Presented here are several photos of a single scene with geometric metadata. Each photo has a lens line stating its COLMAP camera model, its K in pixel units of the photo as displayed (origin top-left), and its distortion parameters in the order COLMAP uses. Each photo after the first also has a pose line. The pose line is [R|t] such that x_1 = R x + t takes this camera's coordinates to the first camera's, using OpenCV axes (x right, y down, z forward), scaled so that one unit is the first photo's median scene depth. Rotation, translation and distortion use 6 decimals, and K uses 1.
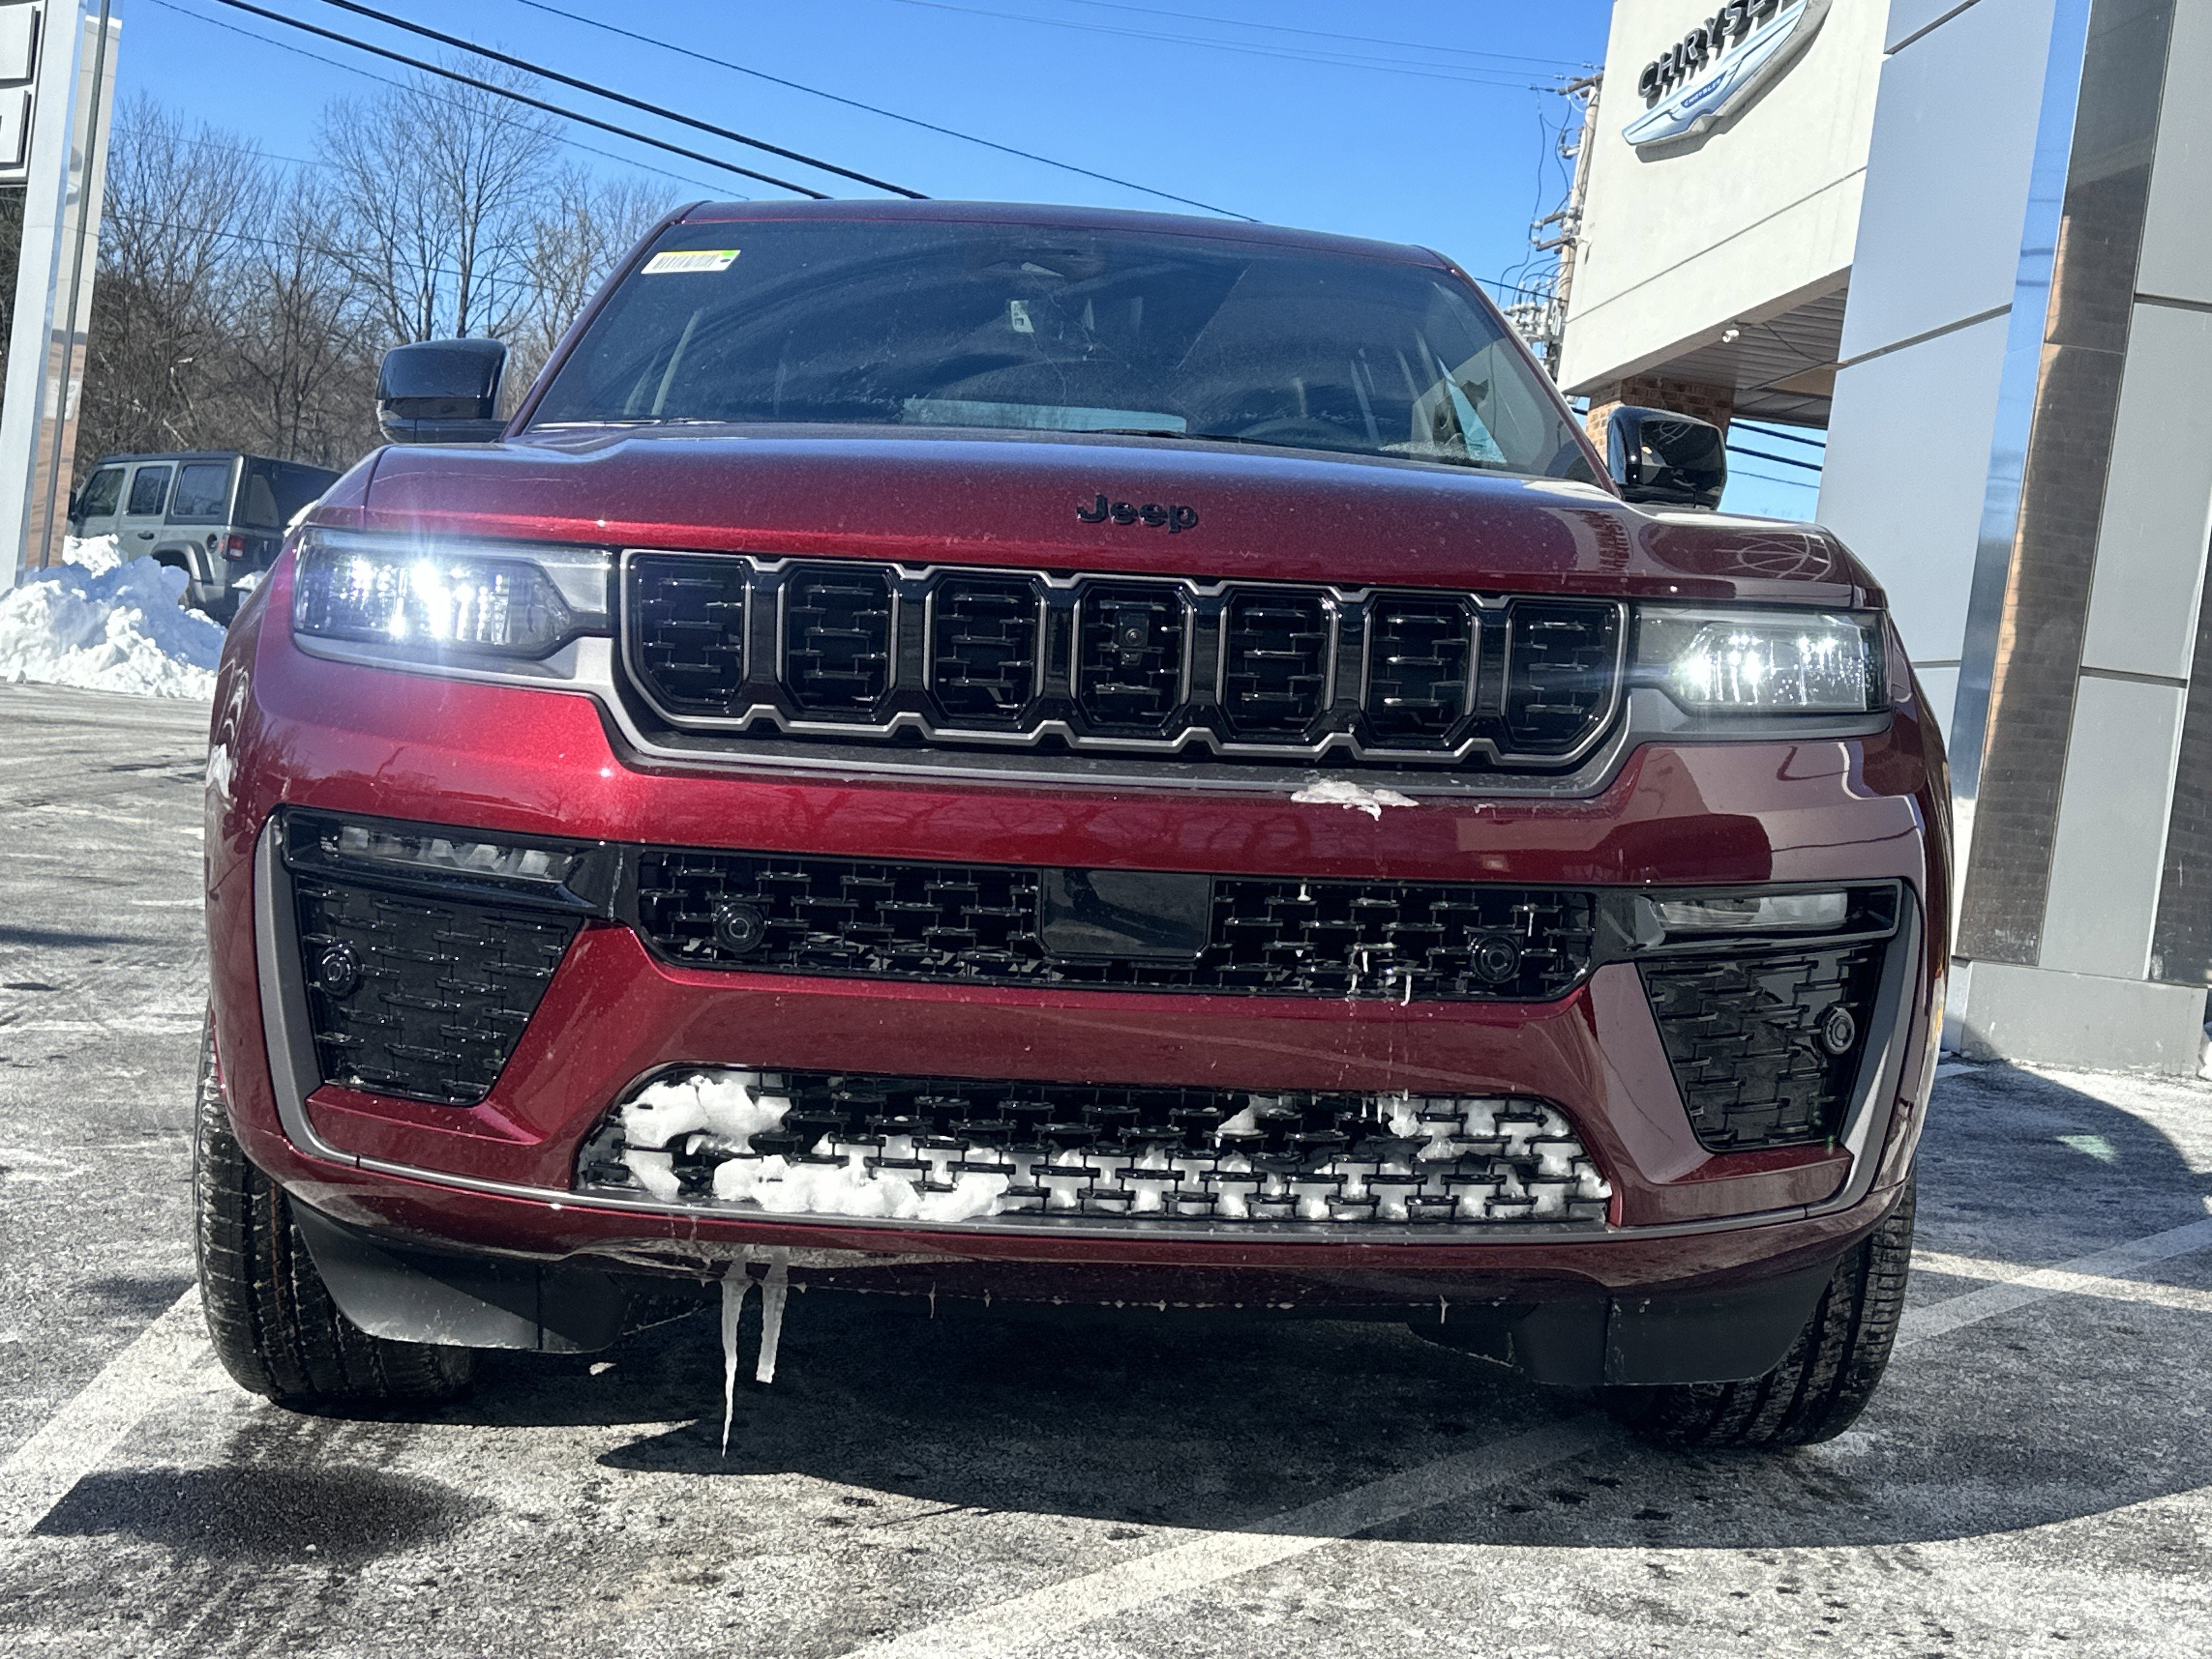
lens RADIAL K [[2744.7, 0, 1106.0], [0, 2744.7, 829.5], [0, 0, 1]] dist [0.133460, -0.039799]
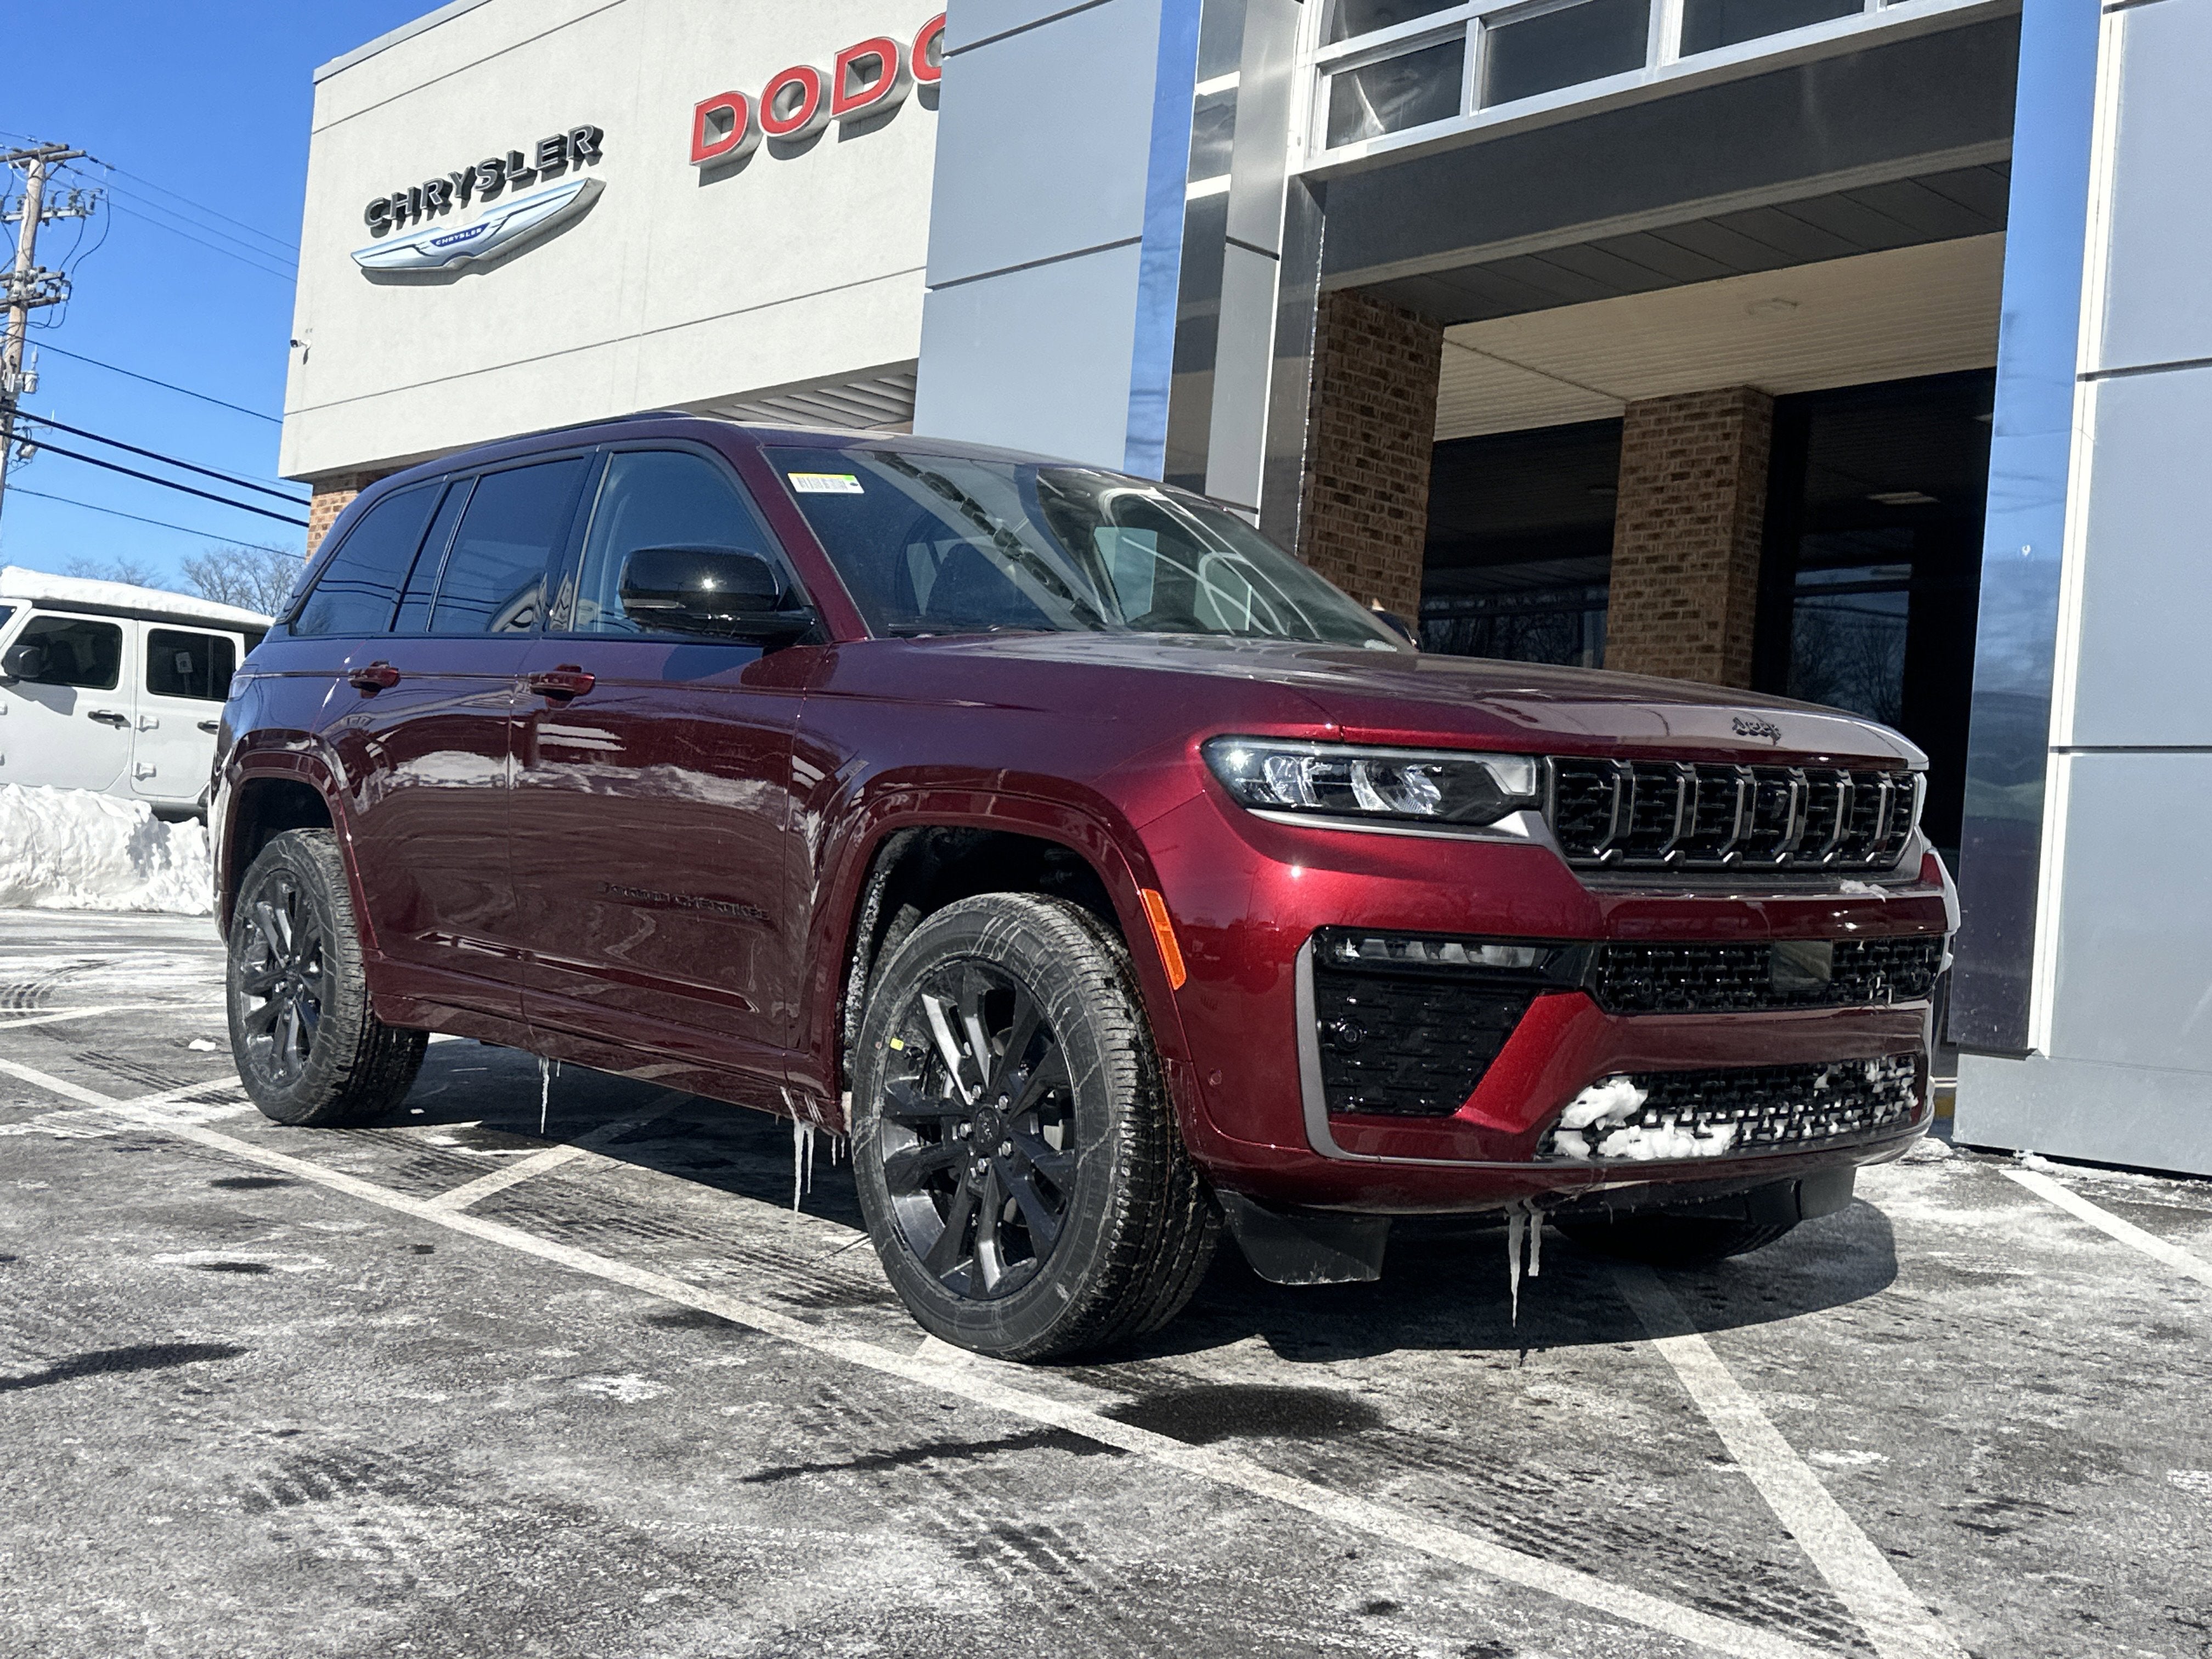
lens RADIAL K [[2461.5, 0, 1106.0], [0, 2461.5, 829.5], [0, 0, 1]] dist [0.215637, -0.401036]
pose [[0.809789, -0.032429, 0.585824, -1.214987], [0.037357, 0.999295, 0.003679, -0.073009], [-0.585530, 0.018905, 0.810430, -0.013427]]
